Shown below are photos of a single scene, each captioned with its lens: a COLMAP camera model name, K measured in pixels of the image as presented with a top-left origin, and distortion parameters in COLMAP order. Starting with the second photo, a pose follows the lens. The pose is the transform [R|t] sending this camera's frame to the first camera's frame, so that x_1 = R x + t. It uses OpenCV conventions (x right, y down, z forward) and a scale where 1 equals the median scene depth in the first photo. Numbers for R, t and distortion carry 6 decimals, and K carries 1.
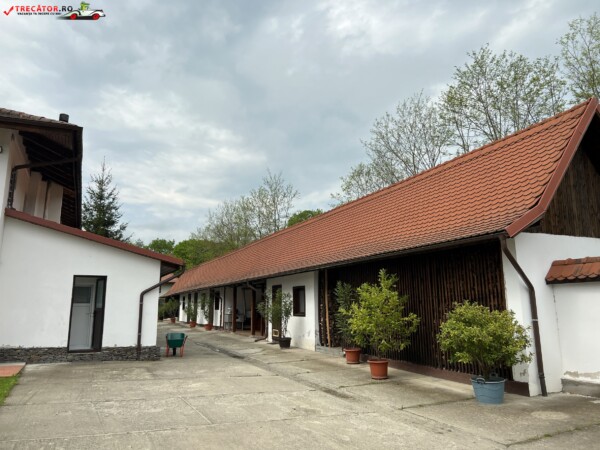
lens RADIAL K [[450.1, 0, 301.0], [0, 450.1, 223.9], [0, 0, 1]] dist [0.049529, -0.037341]
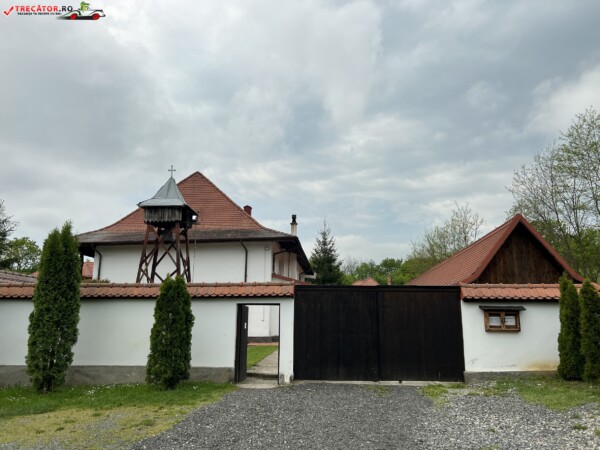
lens RADIAL K [[450.1, 0, 301.3], [0, 450.1, 228.2], [0, 0, 1]] dist [0.049529, -0.037341]
pose [[0.868991, -0.086109, -0.487279, 0.211913], [0.076185, 0.996283, -0.040193, -0.056637], [0.488929, -0.002196, 0.872321, -0.316457]]
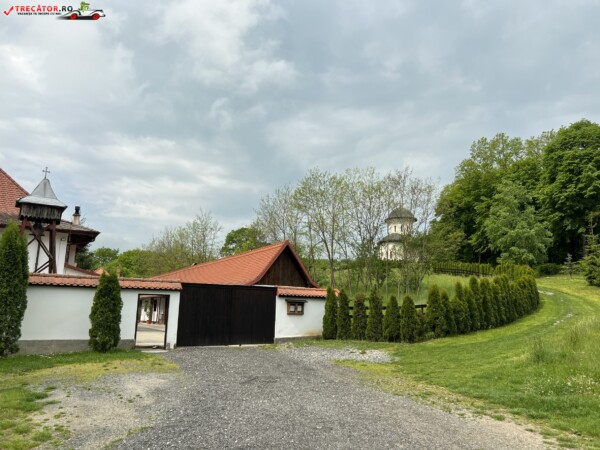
lens RADIAL K [[450.1, 0, 297.4], [0, 450.1, 231.9], [0, 0, 1]] dist [0.049529, -0.037341]
pose [[0.993187, 0.044984, 0.107497, 0.106309], [-0.044746, 0.998988, -0.004628, -0.086403], [-0.107596, -0.000214, 0.994195, -0.529105]]
